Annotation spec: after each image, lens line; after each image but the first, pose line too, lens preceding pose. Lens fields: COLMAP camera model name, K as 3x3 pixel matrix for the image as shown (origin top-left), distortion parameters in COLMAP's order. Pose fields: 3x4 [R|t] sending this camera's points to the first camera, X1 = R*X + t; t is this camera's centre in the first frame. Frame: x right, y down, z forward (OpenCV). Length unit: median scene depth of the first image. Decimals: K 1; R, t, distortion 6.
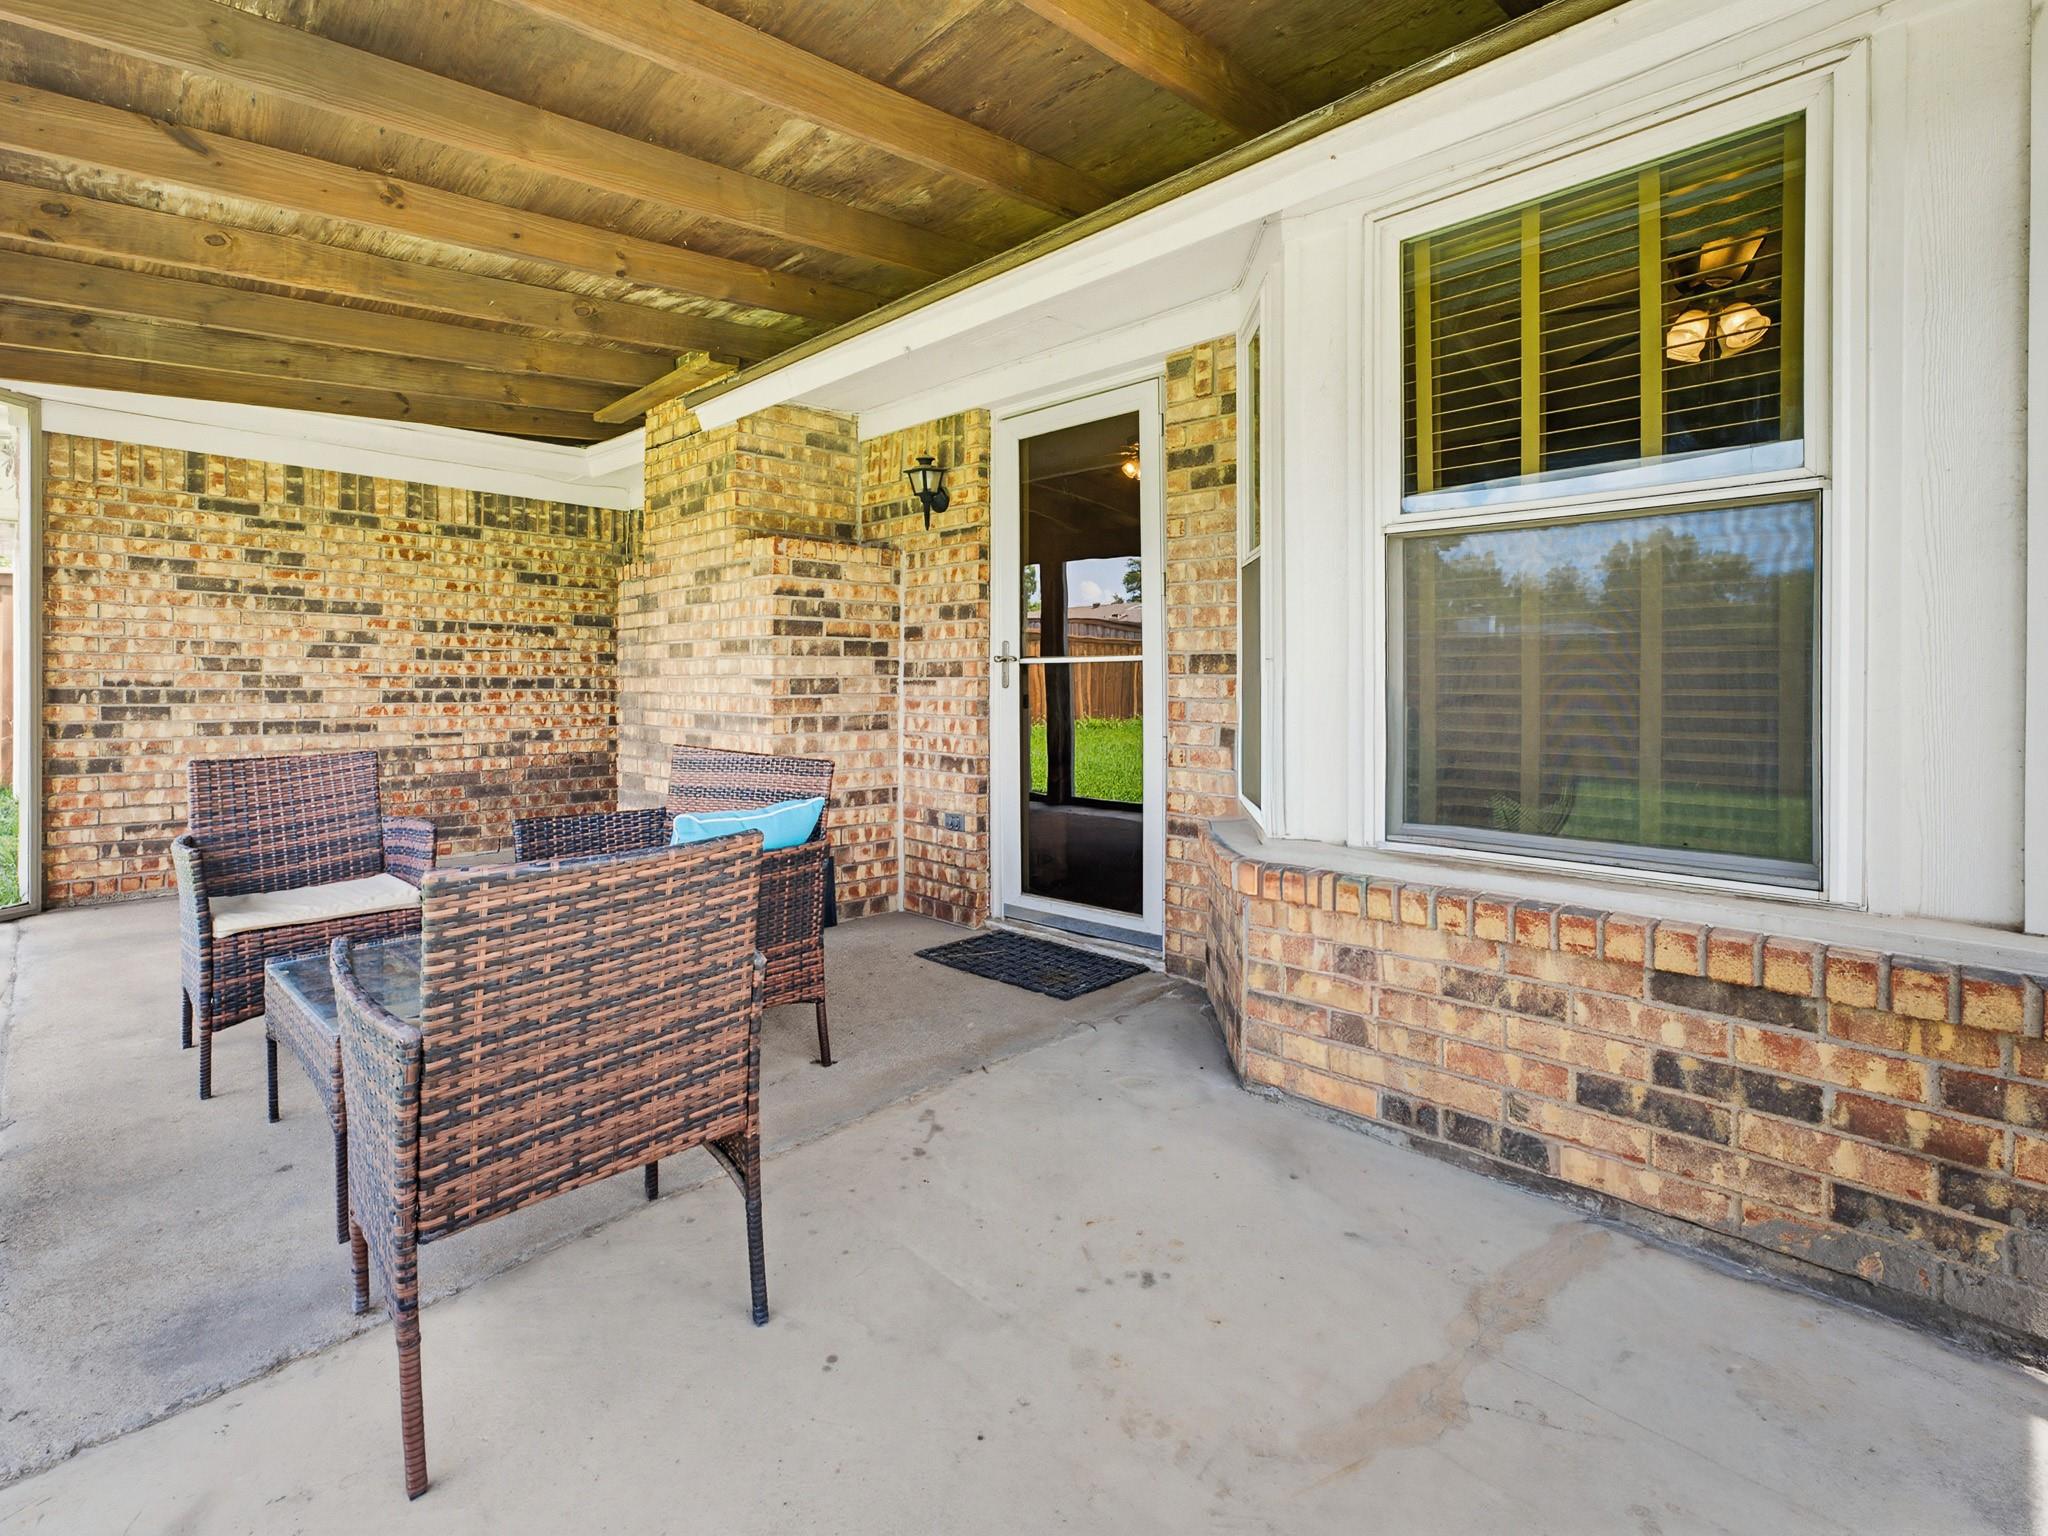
lens RADIAL K [[959.5, 0, 1024.0], [0, 959.5, 768.0], [0, 0, 1]] dist [0.000252, 0.000006]
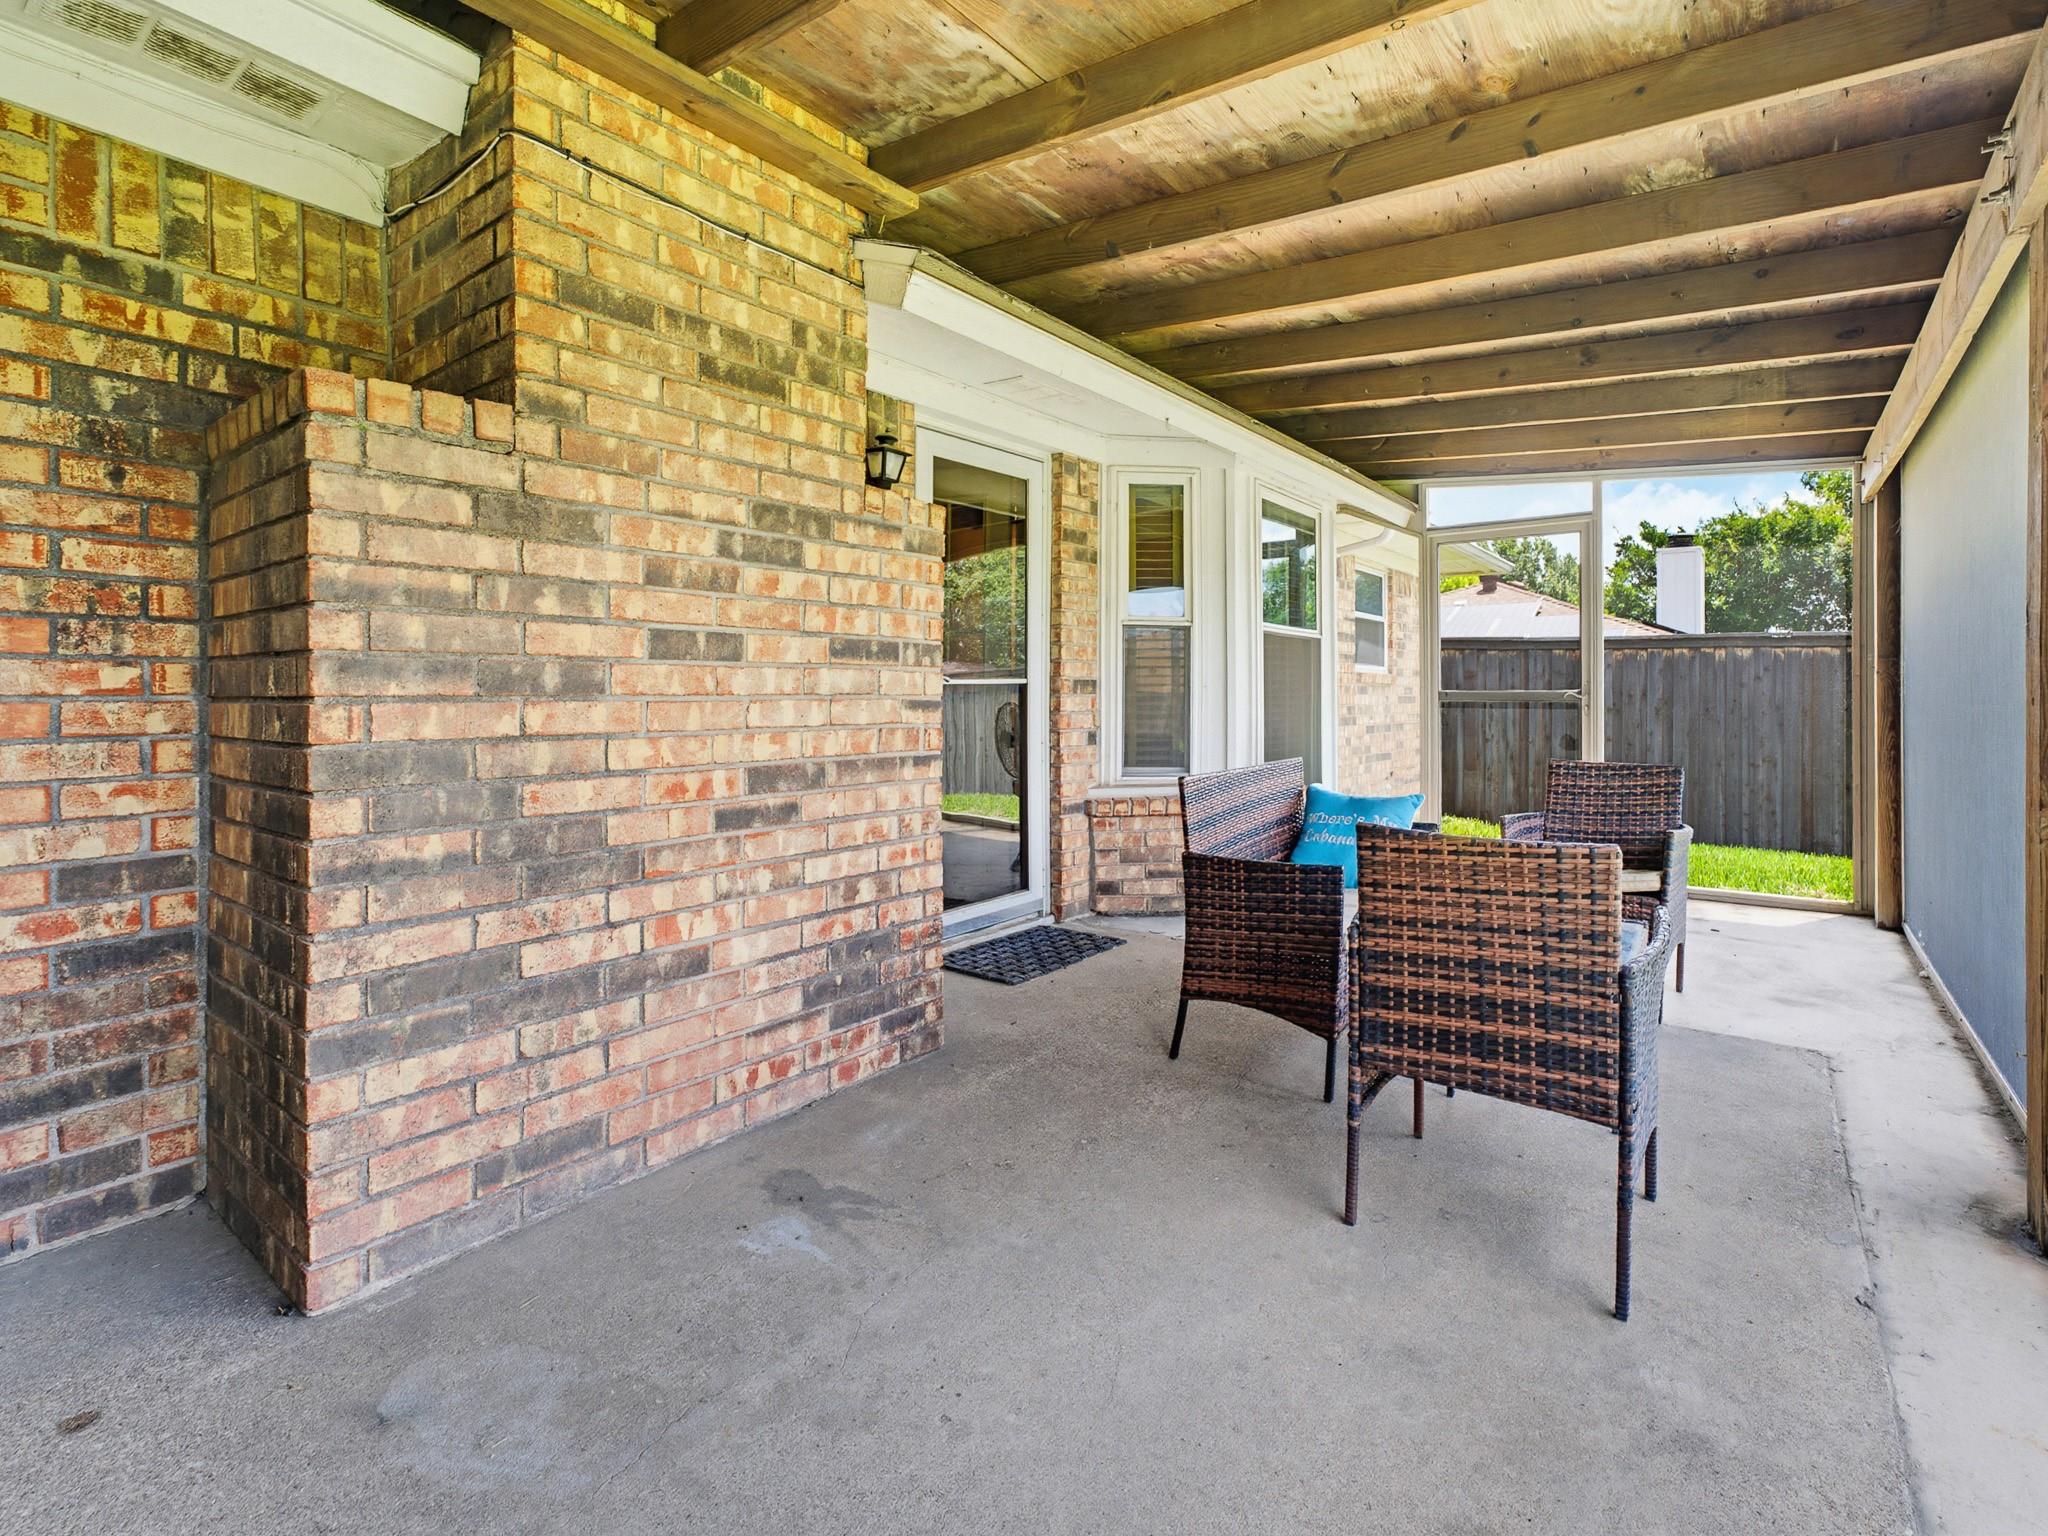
lens RADIAL K [[959.5, 0, 1024.0], [0, 959.5, 768.0], [0, 0, 1]] dist [0.000252, 0.000006]
pose [[-0.095726, -0.081100, 0.992098, -0.975338], [0.088024, 0.992081, 0.089592, -0.099818], [-0.991508, 0.095905, -0.087829, 0.987890]]
